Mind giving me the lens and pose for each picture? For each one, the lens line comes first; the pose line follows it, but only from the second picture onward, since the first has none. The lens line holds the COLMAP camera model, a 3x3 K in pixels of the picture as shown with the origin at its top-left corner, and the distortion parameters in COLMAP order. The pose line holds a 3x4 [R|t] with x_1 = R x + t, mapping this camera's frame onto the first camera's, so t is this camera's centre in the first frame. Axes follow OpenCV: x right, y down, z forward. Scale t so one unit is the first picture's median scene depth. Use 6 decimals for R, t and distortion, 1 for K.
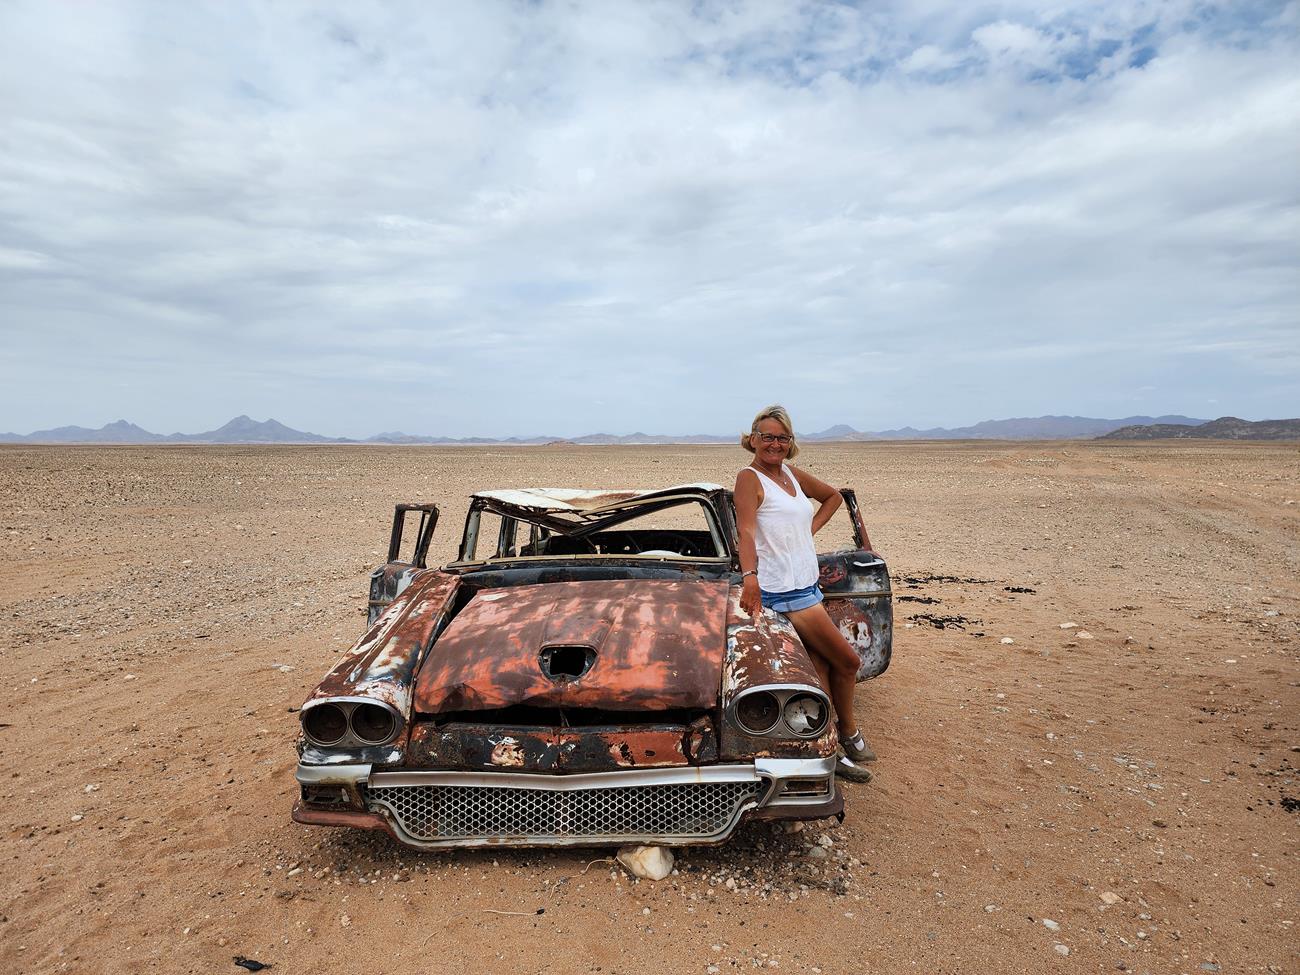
lens RADIAL K [[869.6, 0, 652.4], [0, 869.6, 474.7], [0, 0, 1]] dist [0.052724, -0.028693]
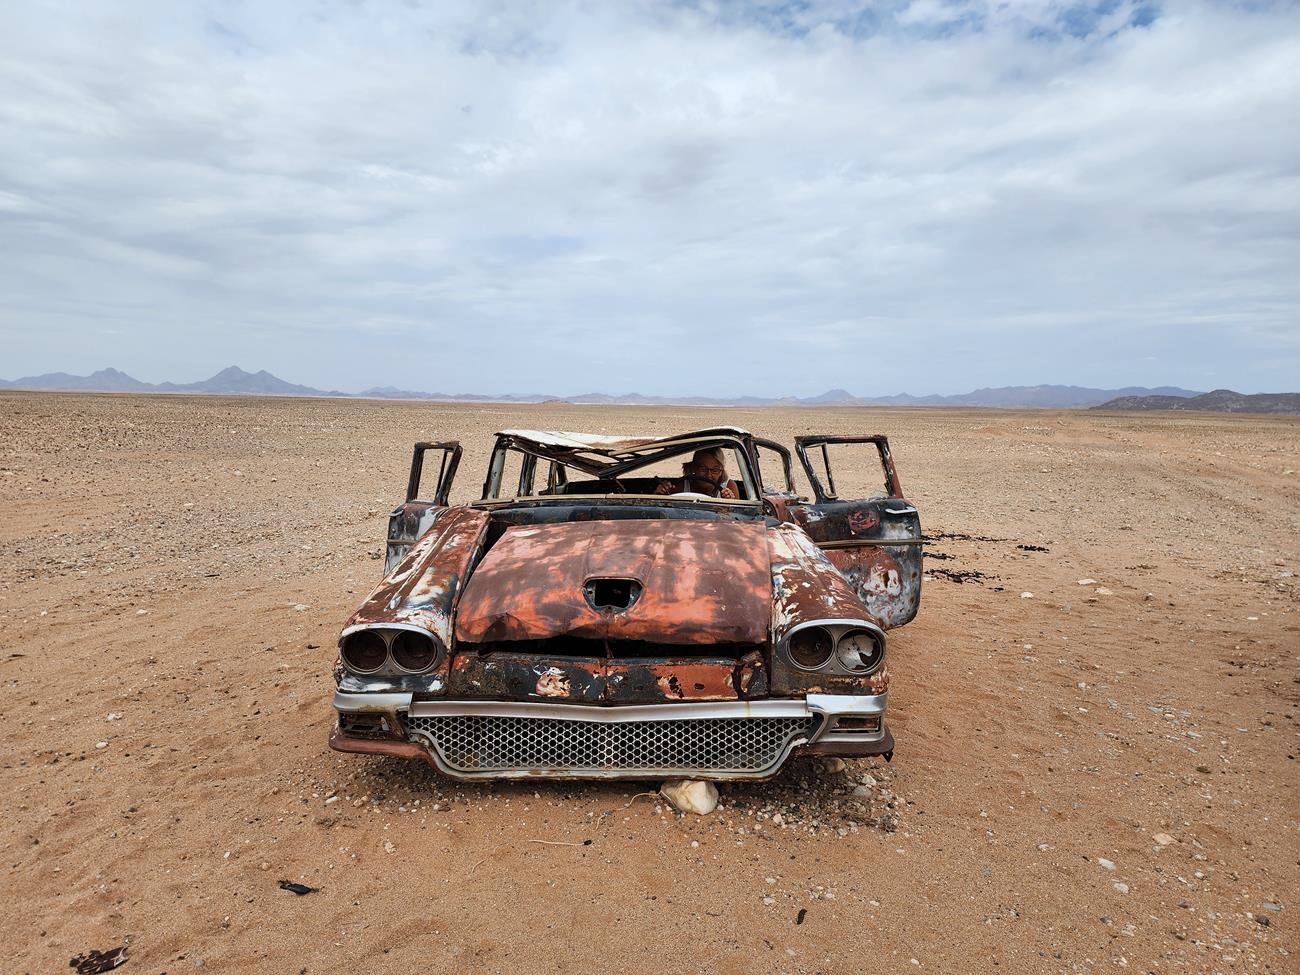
lens RADIAL K [[869.6, 0, 651.3], [0, 869.6, 477.2], [0, 0, 1]] dist [0.052724, -0.028693]
pose [[0.999718, 0.020437, 0.012130, -0.047188], [-0.020951, 0.998818, 0.043852, 0.028066], [-0.011219, -0.044093, 0.998964, 0.024785]]
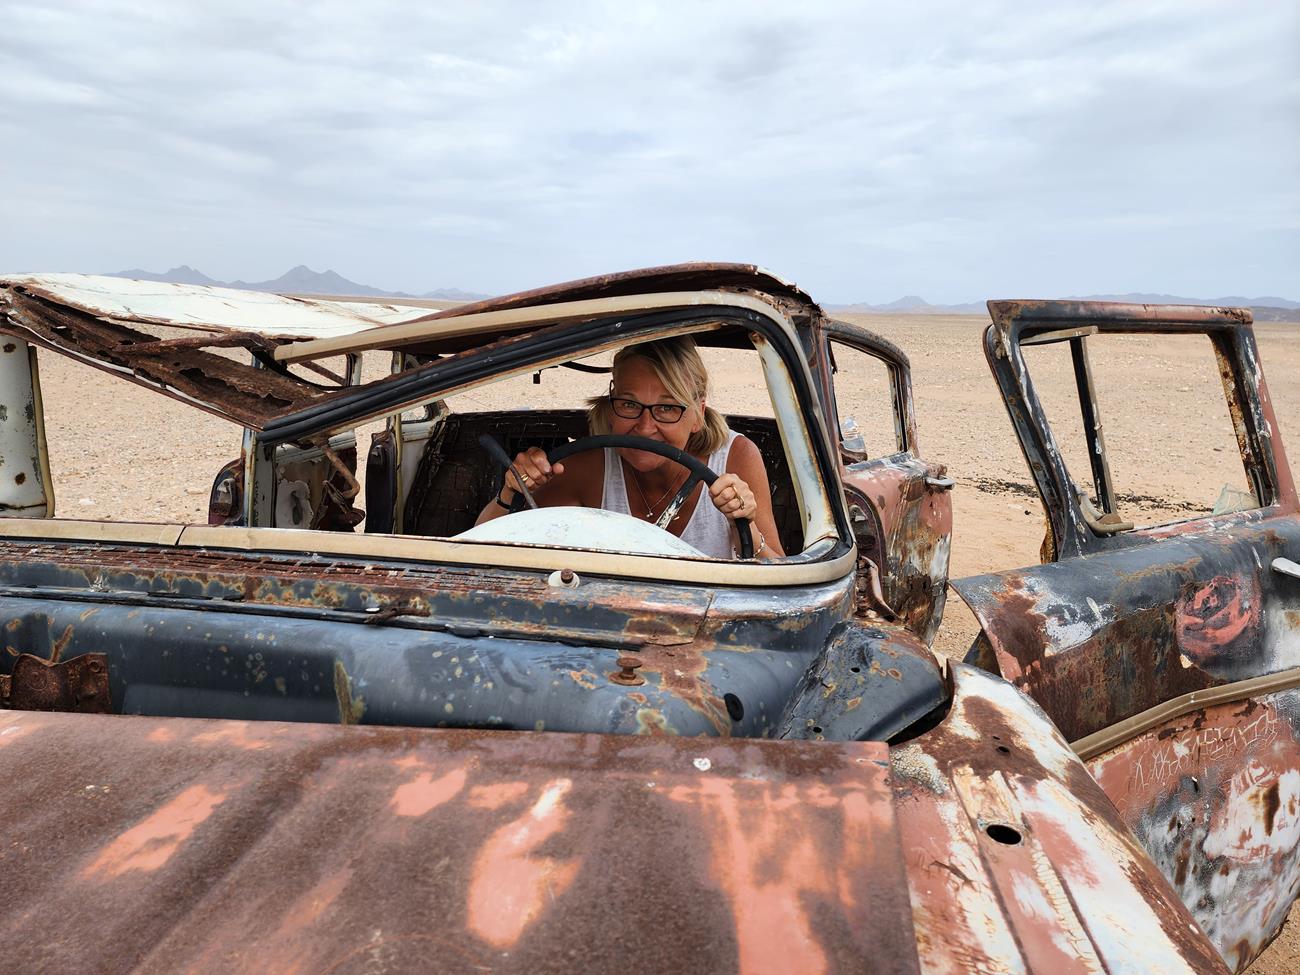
lens RADIAL K [[869.6, 0, 655.8], [0, 869.6, 496.6], [0, 0, 1]] dist [0.052724, -0.028693]
pose [[0.997773, 0.046188, -0.048128, 0.041969], [-0.037232, 0.984269, 0.172706, 0.038090], [0.055347, -0.170530, 0.983797, 0.736811]]
